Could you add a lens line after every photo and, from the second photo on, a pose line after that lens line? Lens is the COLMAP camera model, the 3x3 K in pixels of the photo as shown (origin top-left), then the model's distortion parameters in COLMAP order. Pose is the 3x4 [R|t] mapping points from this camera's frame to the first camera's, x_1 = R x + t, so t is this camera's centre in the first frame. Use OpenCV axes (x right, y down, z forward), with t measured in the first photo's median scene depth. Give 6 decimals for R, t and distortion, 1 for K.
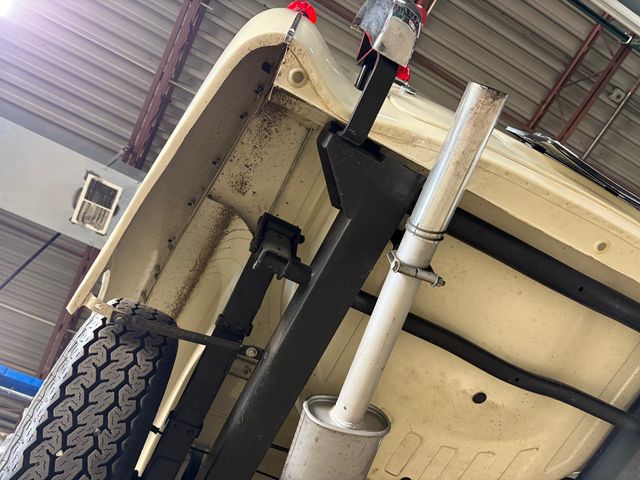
lens RADIAL K [[487.8, 0, 320.0], [0, 487.8, 240.0], [0, 0, 1]] dist [0.063046, -0.075657]
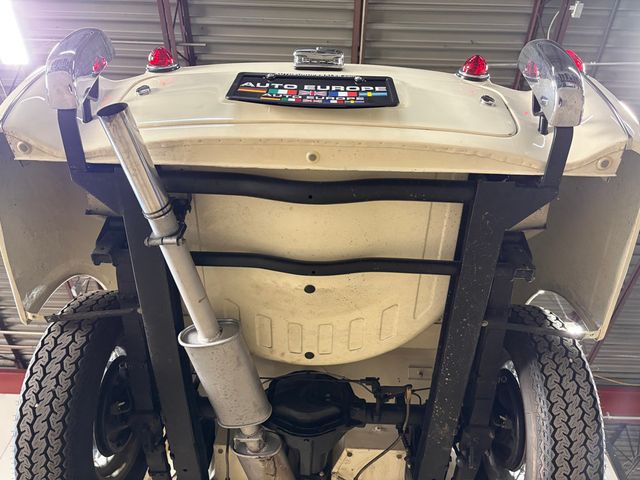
lens RADIAL K [[487.8, 0, 320.0], [0, 487.8, 240.0], [0, 0, 1]] dist [0.063046, -0.075657]
pose [[0.881642, -0.314760, -0.351616, 1.065595], [0.390654, 0.904783, 0.169581, 0.001076], [0.264759, -0.286870, 0.920657, -0.155787]]
